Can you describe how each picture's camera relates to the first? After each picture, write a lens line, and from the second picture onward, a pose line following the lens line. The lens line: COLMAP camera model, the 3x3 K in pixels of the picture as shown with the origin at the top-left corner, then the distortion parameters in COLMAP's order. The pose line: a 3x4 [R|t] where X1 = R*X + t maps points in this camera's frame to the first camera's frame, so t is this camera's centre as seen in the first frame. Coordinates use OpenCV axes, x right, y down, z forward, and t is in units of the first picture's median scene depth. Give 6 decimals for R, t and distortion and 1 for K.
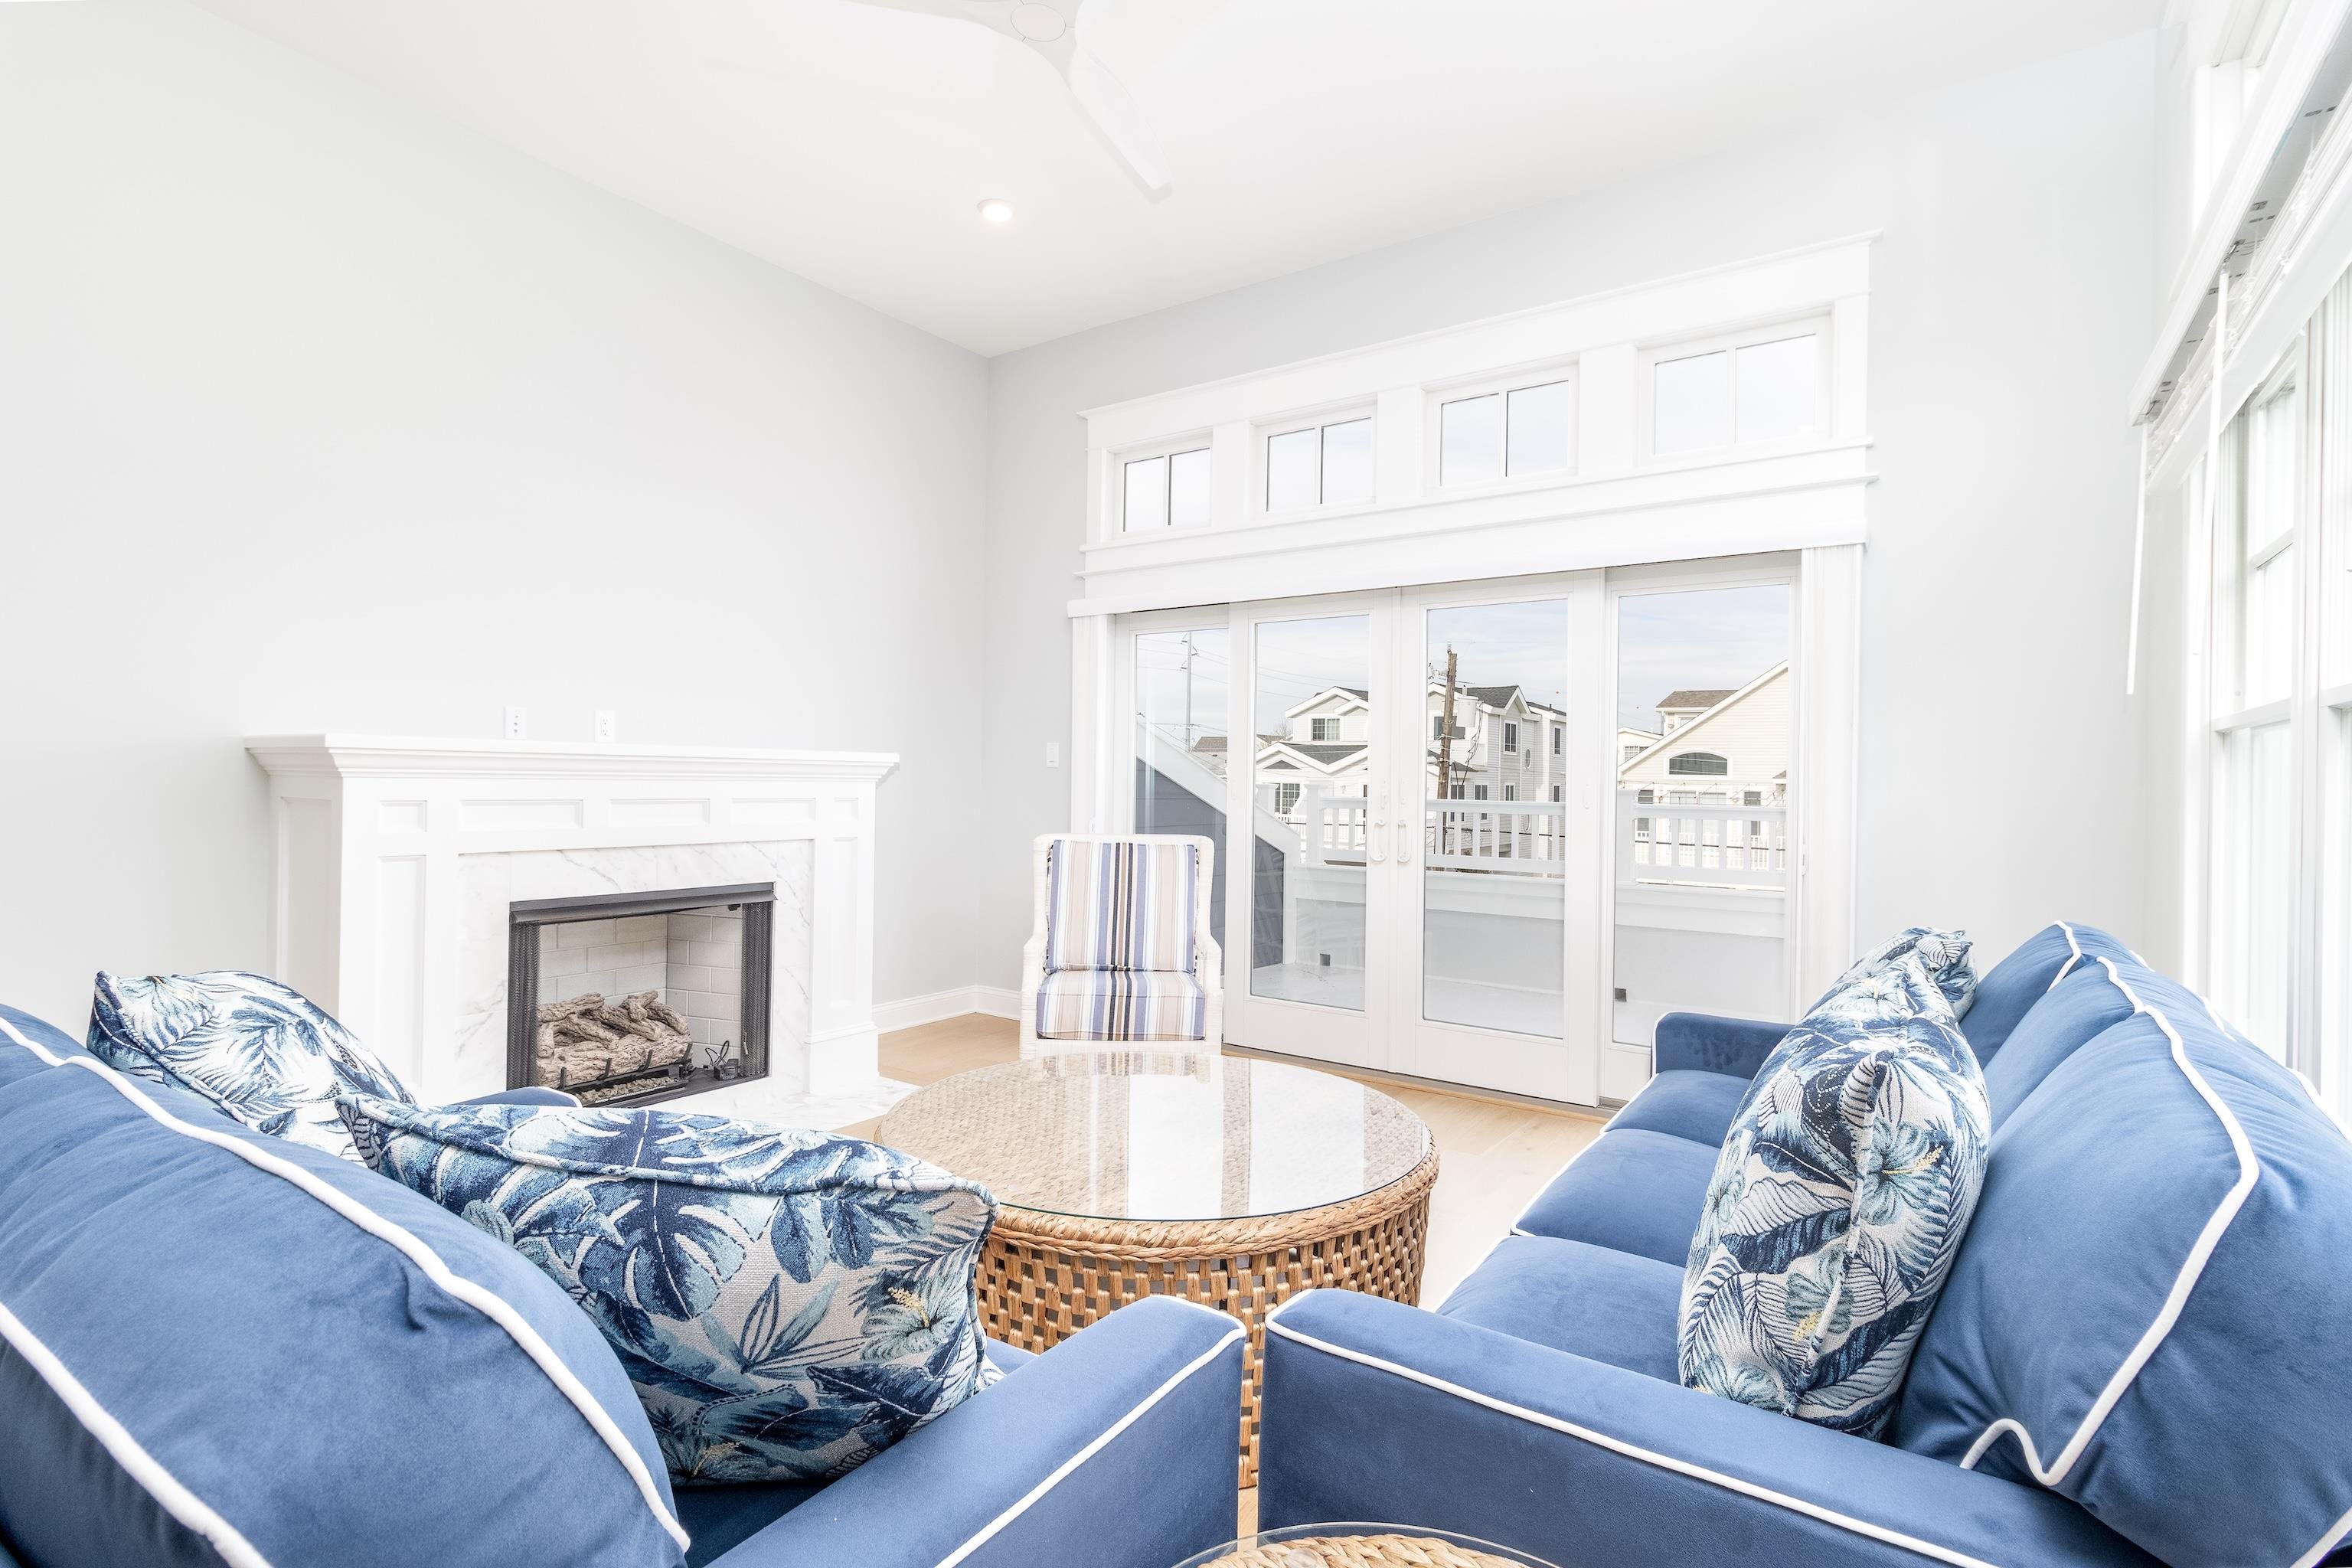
lens RADIAL K [[1139.7, 0, 1164.4], [0, 1139.7, 775.9], [0, 0, 1]] dist [0.000192, -0.000097]
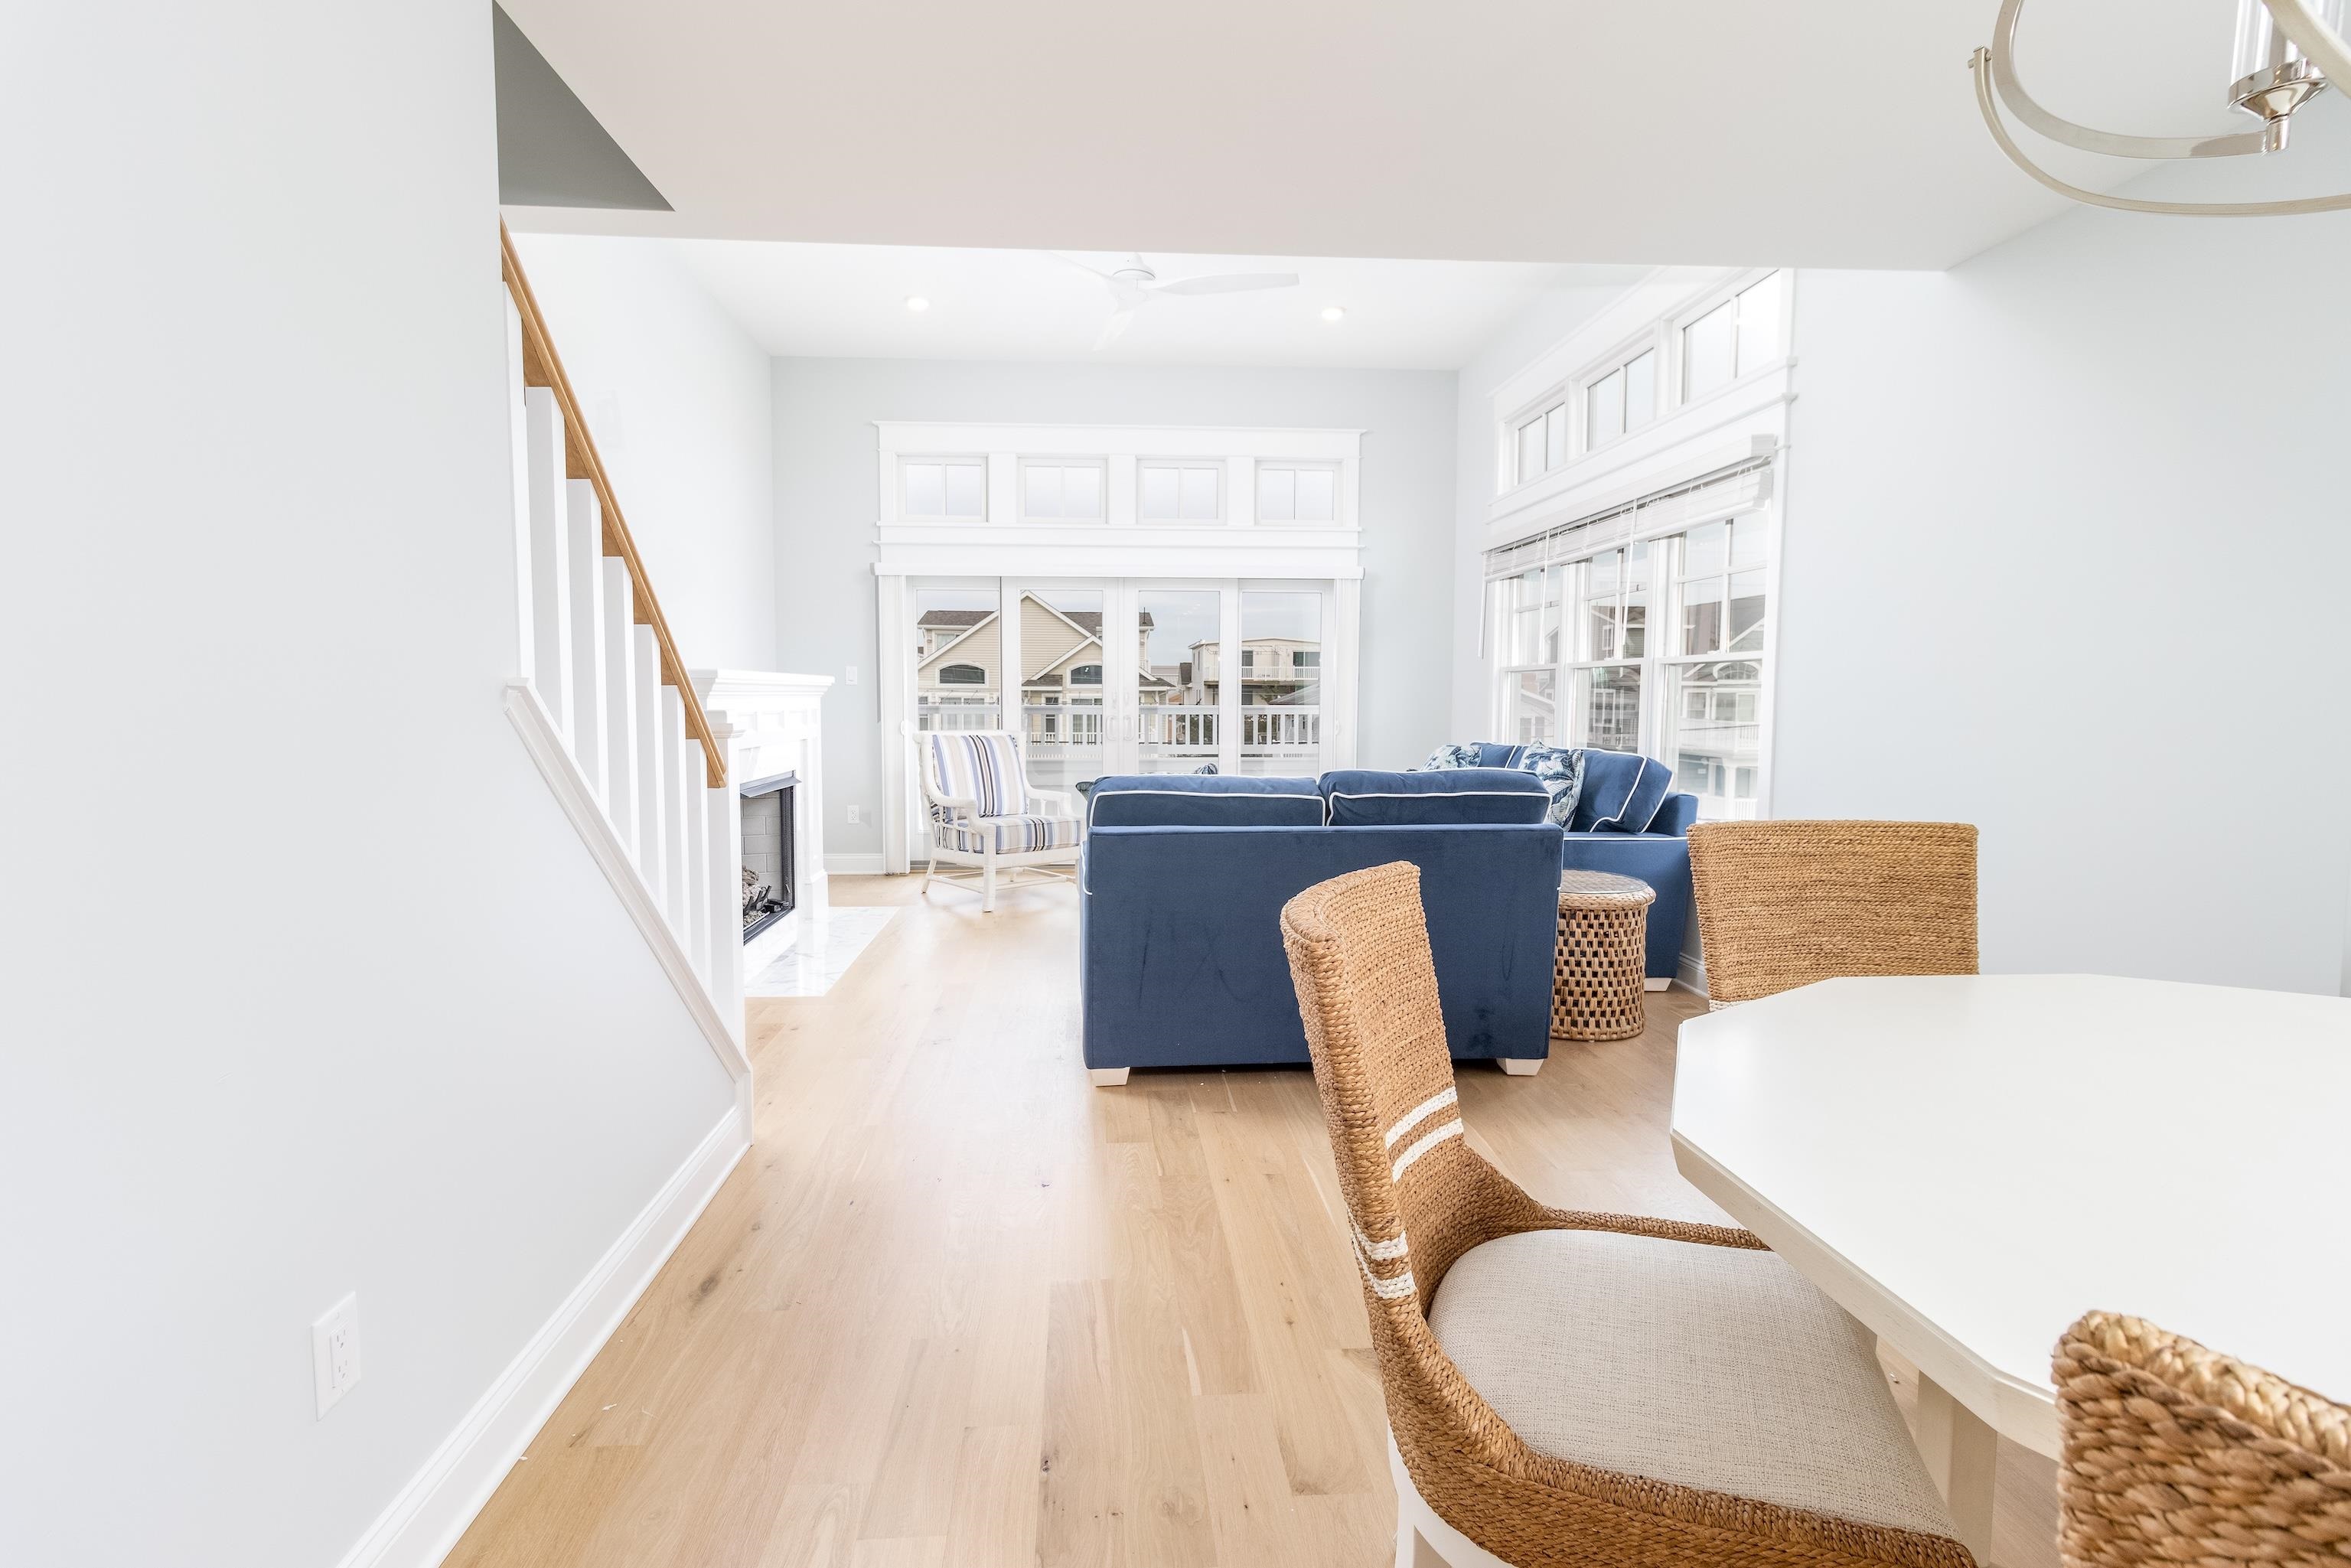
lens RADIAL K [[1139.2, 0, 1163.9], [0, 1139.2, 775.9], [0, 0, 1]] dist [0.000192, -0.000097]
pose [[0.774191, -0.057026, 0.630378, -0.698400], [0.006400, 0.996588, 0.082293, -0.009813], [-0.632920, -0.059676, 0.771914, -0.295567]]
